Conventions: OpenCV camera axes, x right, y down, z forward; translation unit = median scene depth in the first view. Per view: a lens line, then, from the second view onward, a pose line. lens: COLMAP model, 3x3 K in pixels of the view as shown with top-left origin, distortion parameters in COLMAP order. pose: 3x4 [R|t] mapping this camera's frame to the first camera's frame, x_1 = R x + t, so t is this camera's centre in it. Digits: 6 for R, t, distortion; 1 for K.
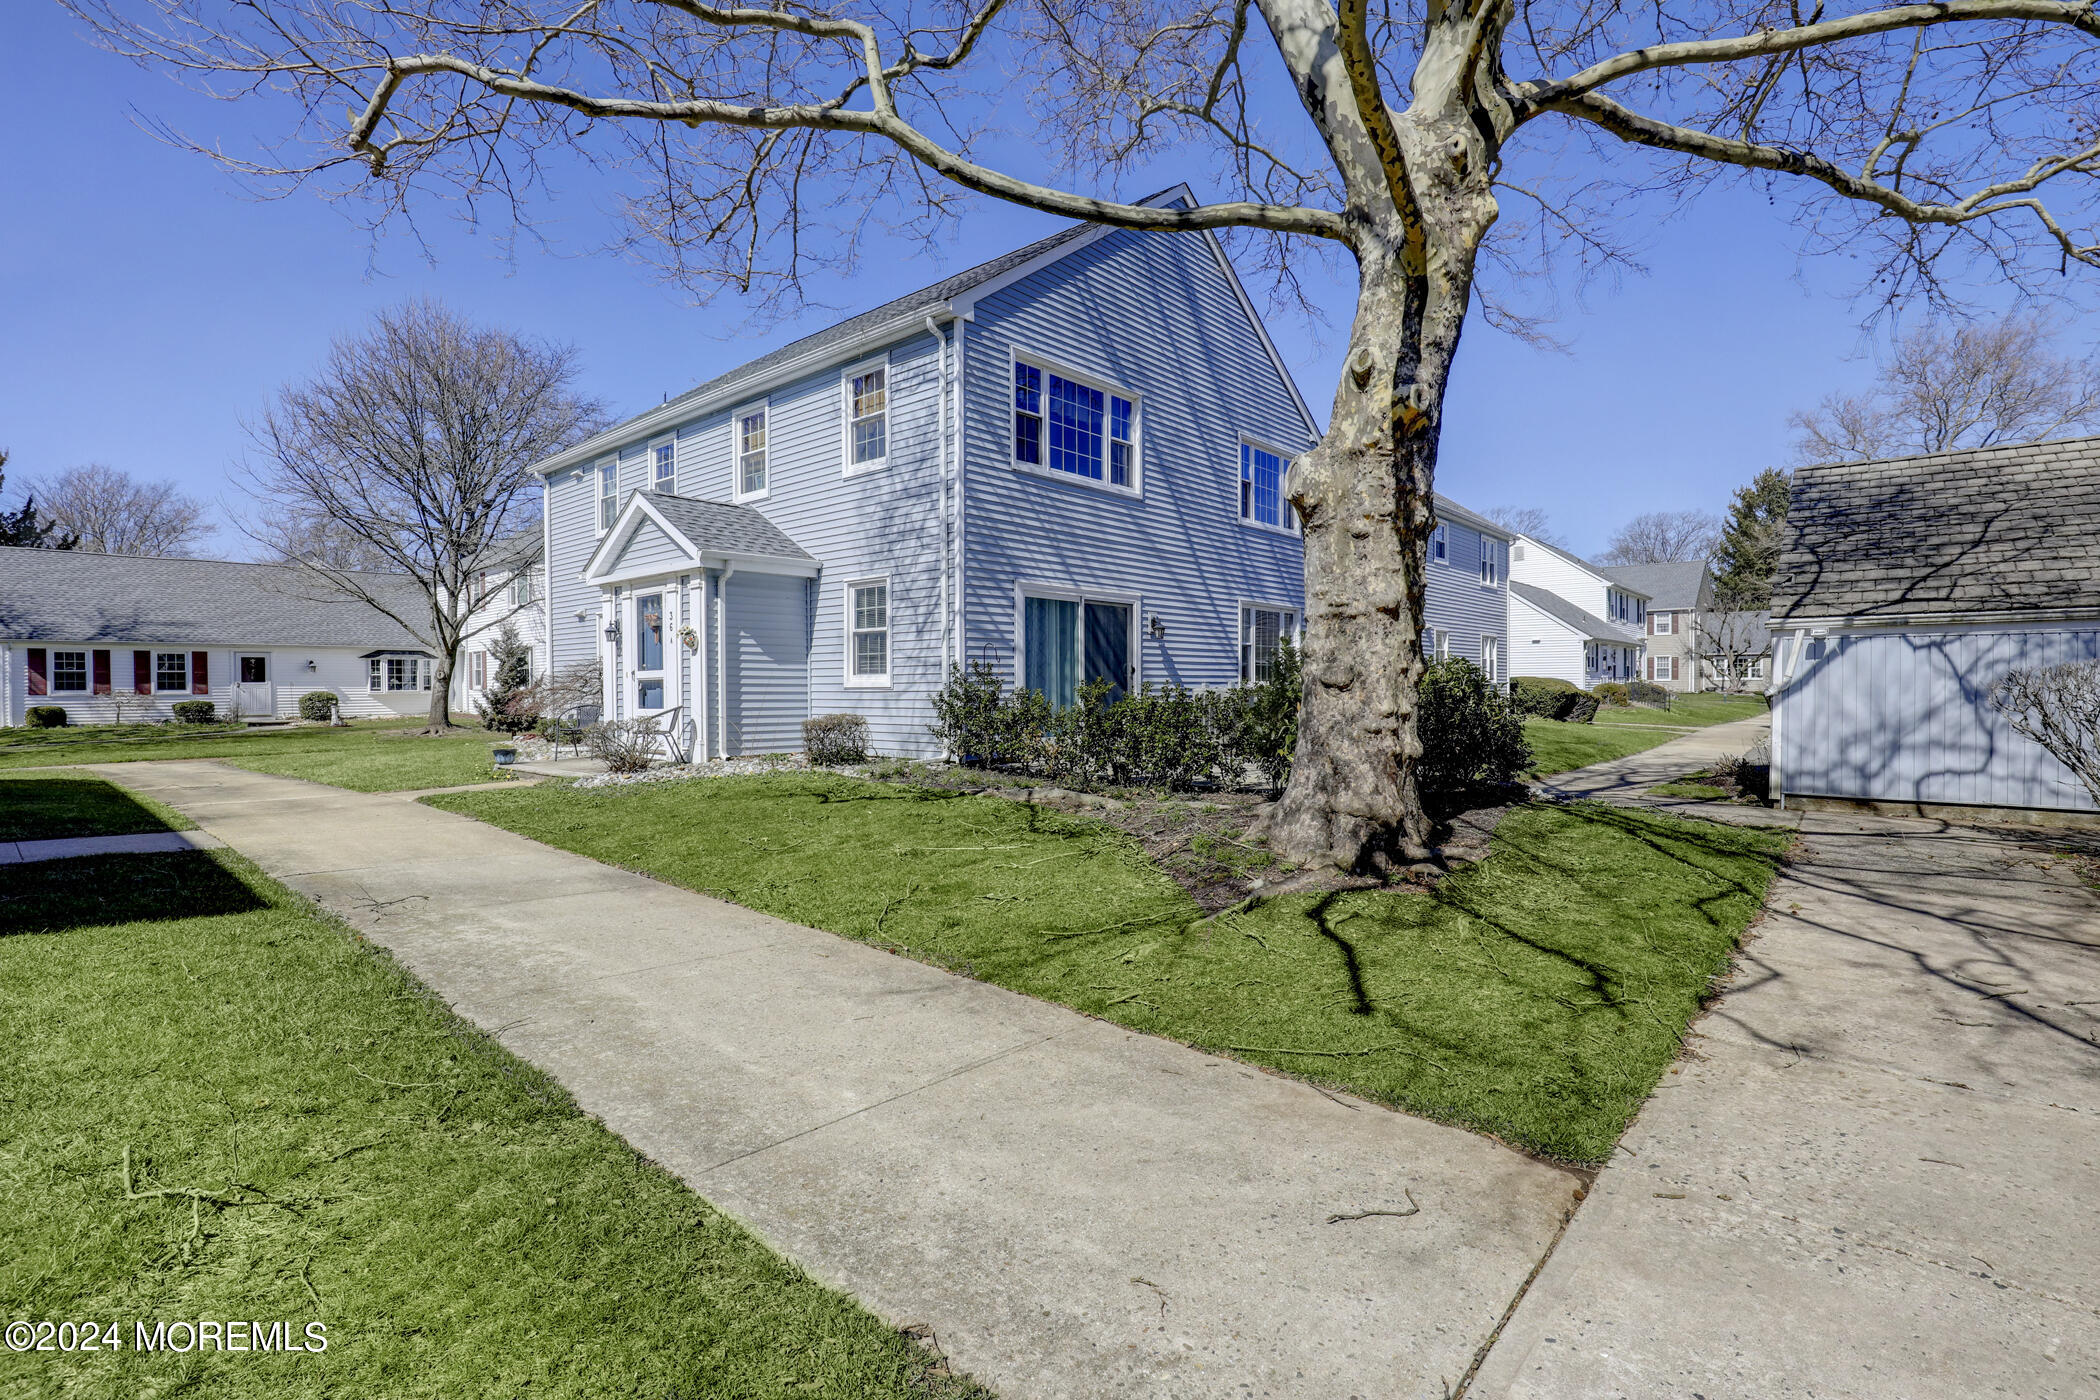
lens RADIAL K [[965.8, 0, 1053.2], [0, 965.8, 721.8], [0, 0, 1]] dist [-0.030217, 0.000454]
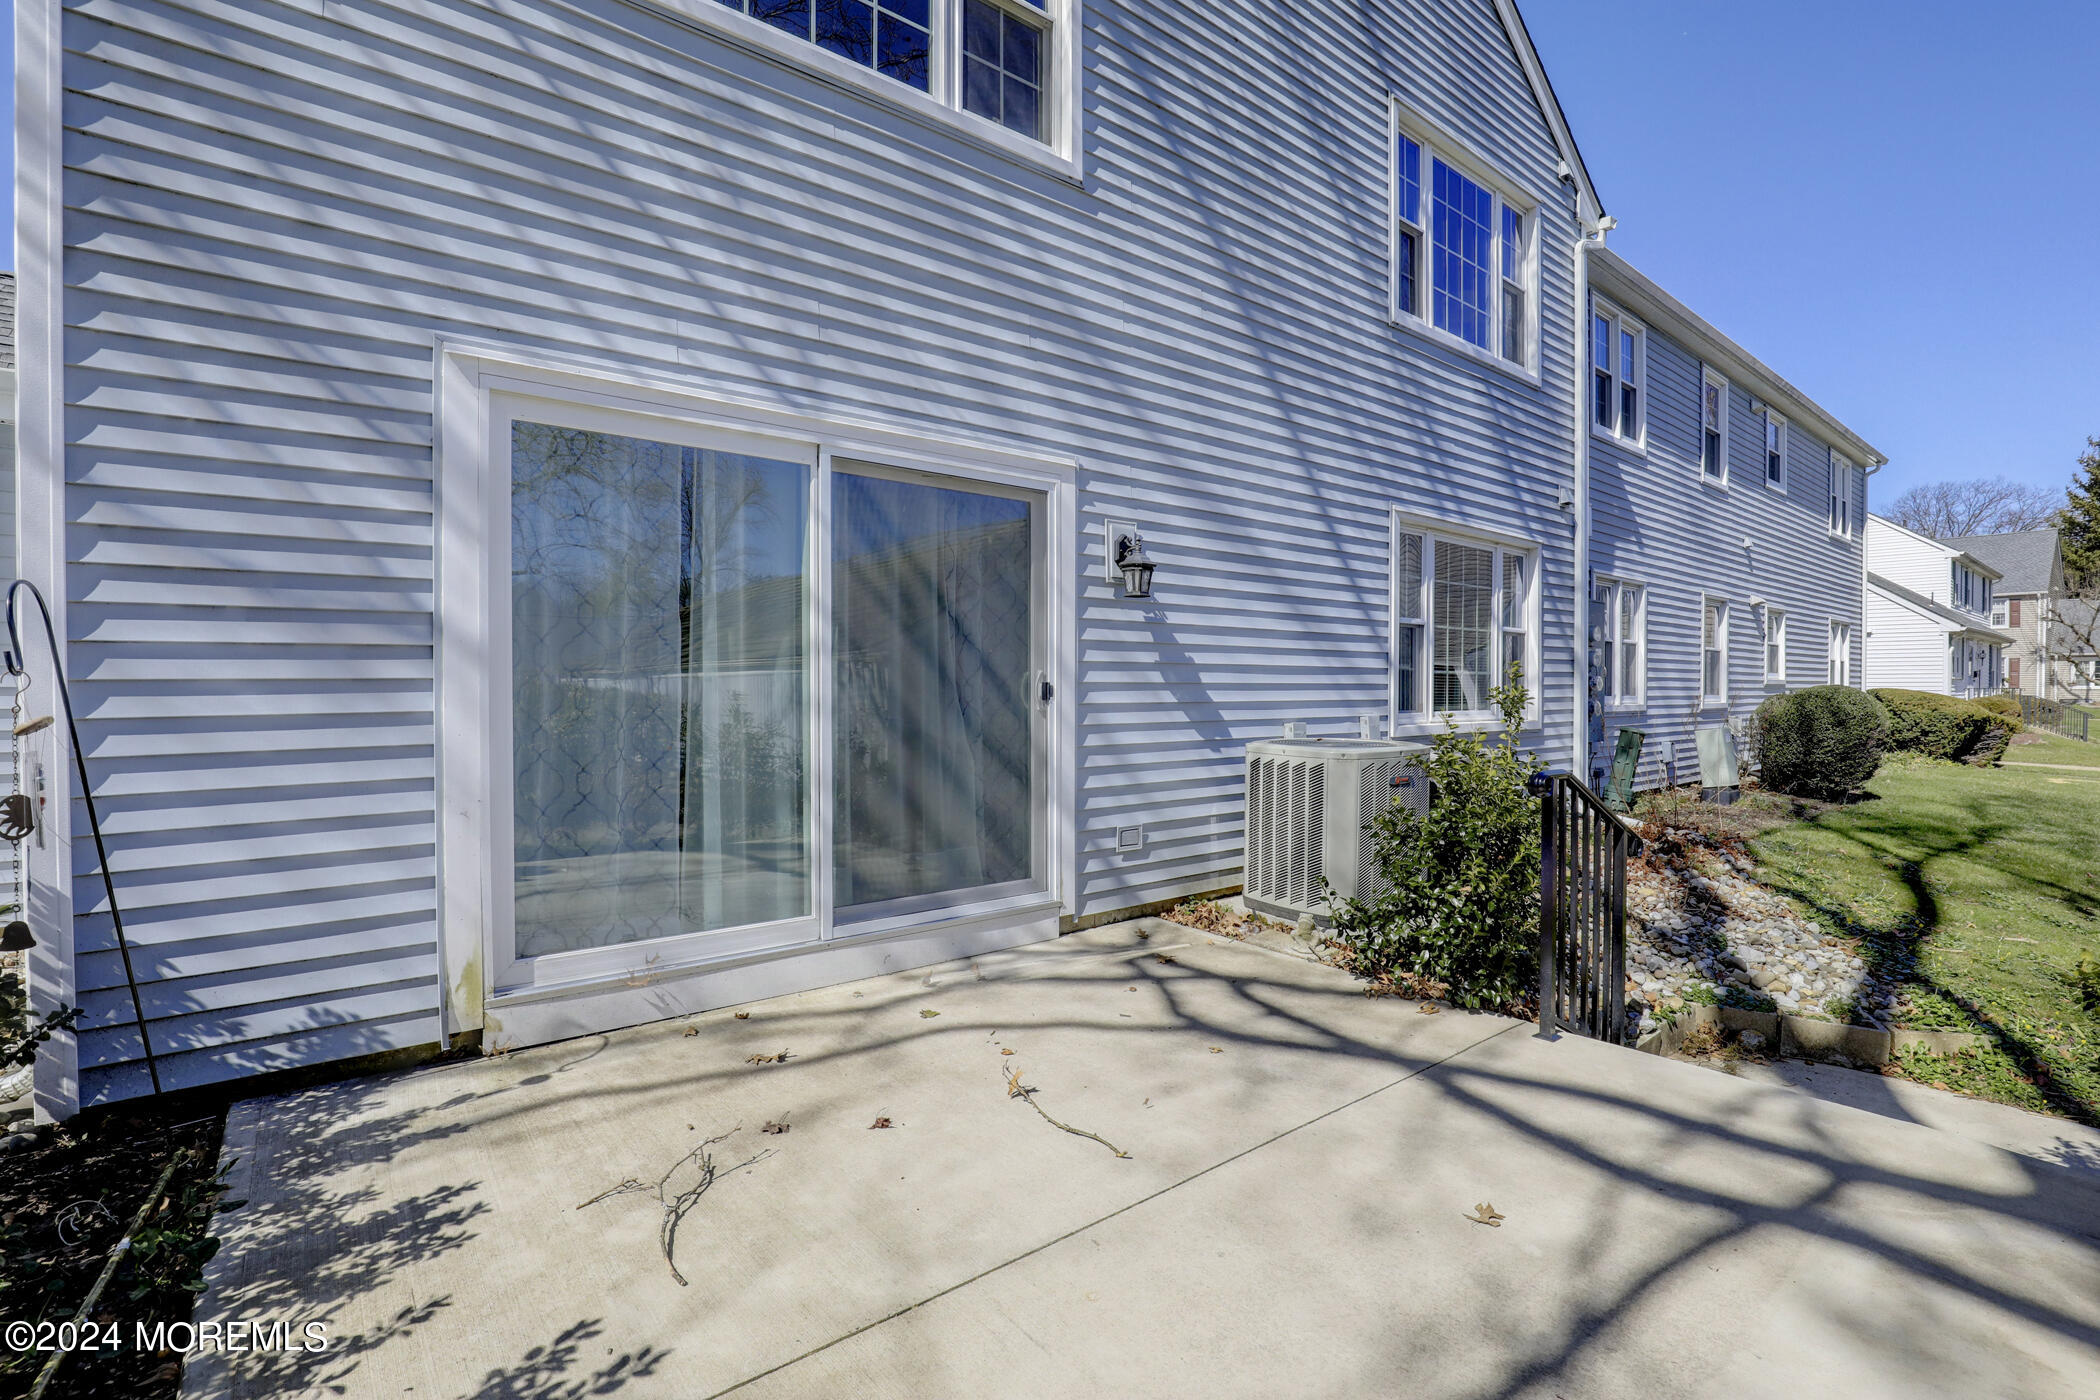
lens RADIAL K [[974.0, 0, 1023.3], [0, 974.0, 709.7], [0, 0, 1]] dist [-0.004836, -0.000461]
pose [[0.983839, 0.002763, -0.179035, 0.133469], [-0.006448, 0.999779, -0.020005, -0.041002], [0.178940, 0.020837, 0.983639, 0.672374]]
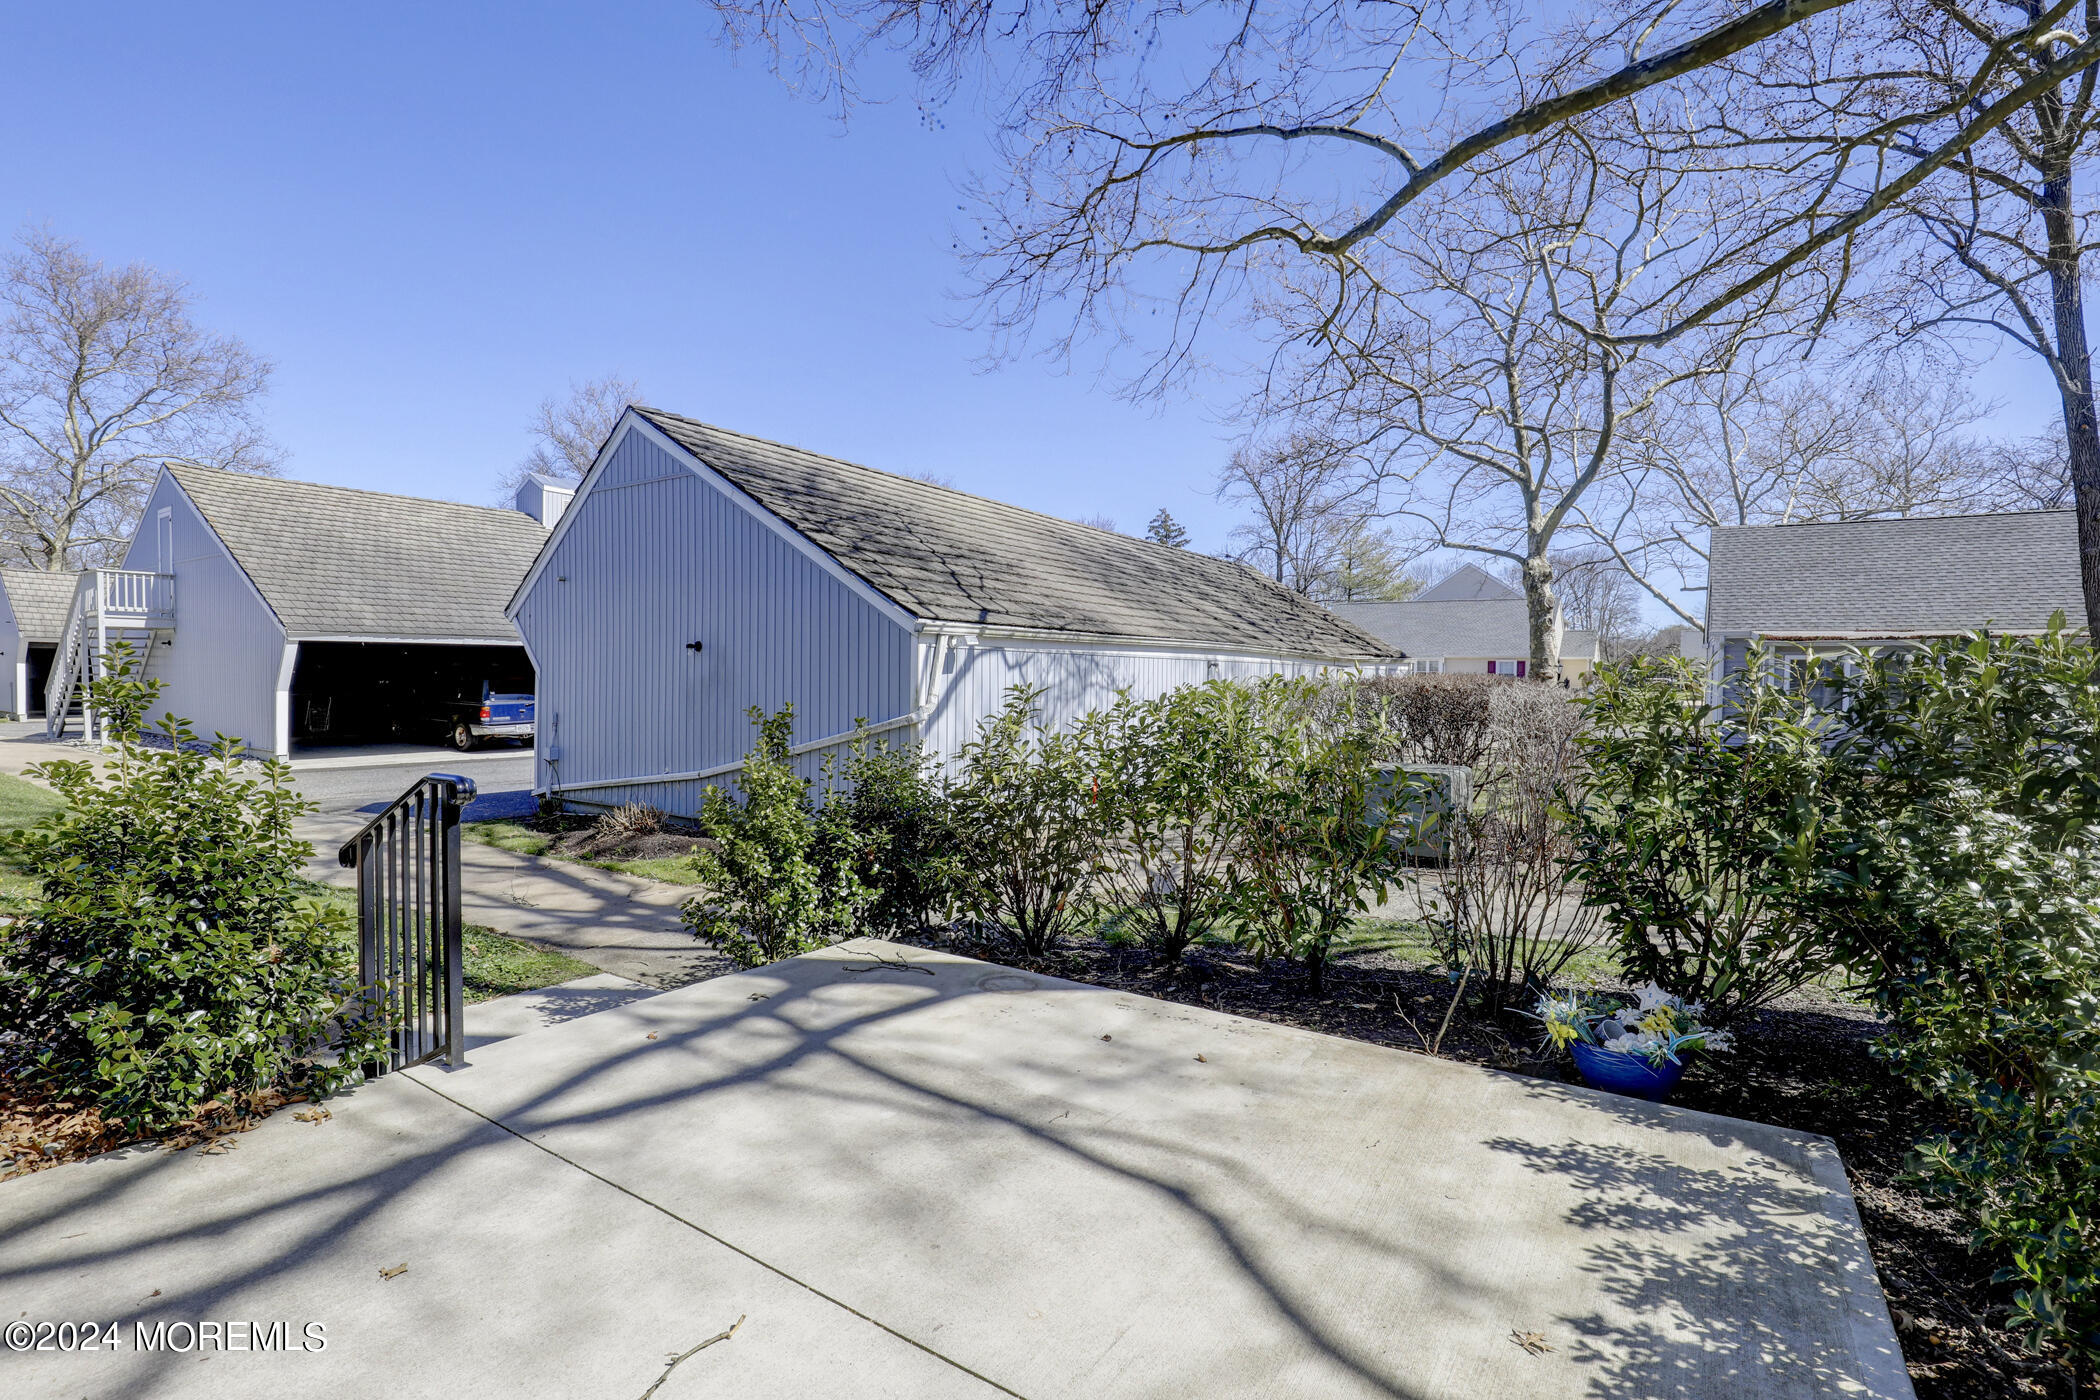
lens RADIAL K [[965.8, 0, 1053.2], [0, 965.8, 721.8], [0, 0, 1]] dist [-0.030217, 0.000454]
pose [[-0.140766, -0.040331, 0.989221, -0.016355], [0.036202, 0.998292, 0.045853, -0.050047], [-0.989381, 0.042266, -0.139065, 0.826431]]
